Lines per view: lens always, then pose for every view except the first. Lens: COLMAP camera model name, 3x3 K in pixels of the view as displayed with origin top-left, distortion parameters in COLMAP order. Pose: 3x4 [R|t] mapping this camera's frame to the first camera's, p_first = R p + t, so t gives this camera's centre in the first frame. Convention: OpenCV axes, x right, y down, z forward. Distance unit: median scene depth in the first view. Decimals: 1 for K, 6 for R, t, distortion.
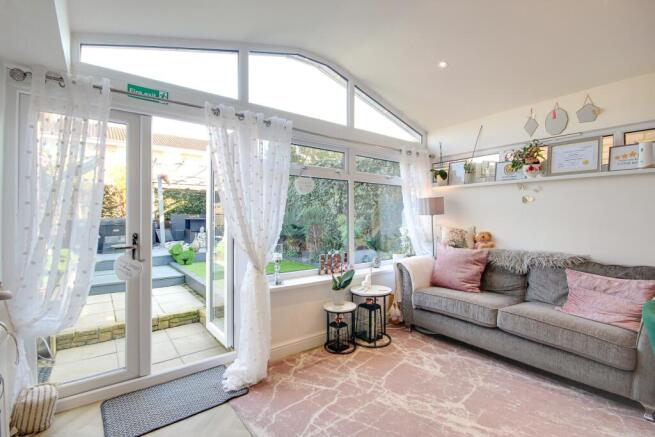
lens RADIAL K [[302.6, 0, 330.9], [0, 302.6, 217.3], [0, 0, 1]] dist [0.015040, -0.011283]
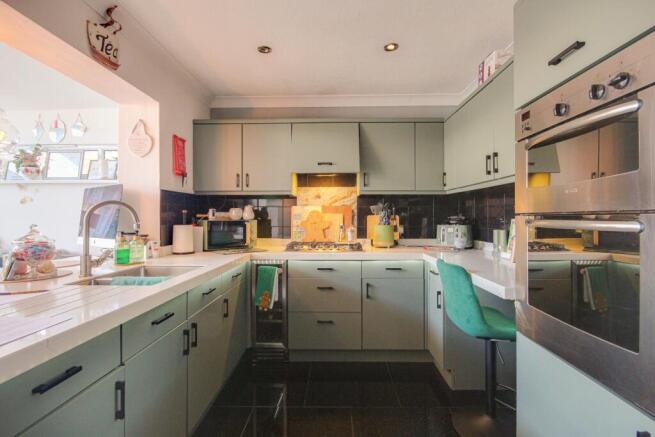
lens RADIAL K [[302.6, 0, 330.9], [0, 302.6, 217.3], [0, 0, 1]] dist [0.015040, -0.011283]
pose [[0.629300, -0.002714, 0.777158, 0.579719], [0.002936, 0.999995, 0.001115, 0.001650], [-0.777157, 0.001580, 0.629305, -0.535308]]
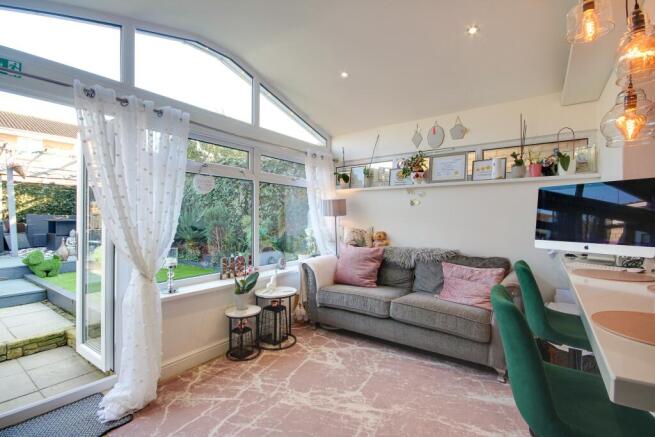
lens RADIAL K [[302.6, 0, 330.9], [0, 302.6, 217.3], [0, 0, 1]] dist [0.015040, -0.011283]
pose [[0.956453, 0.000669, 0.291884, 0.014051], [0.000322, 0.999994, -0.003347, 0.000016], [-0.291885, 0.003295, 0.956448, -0.001055]]
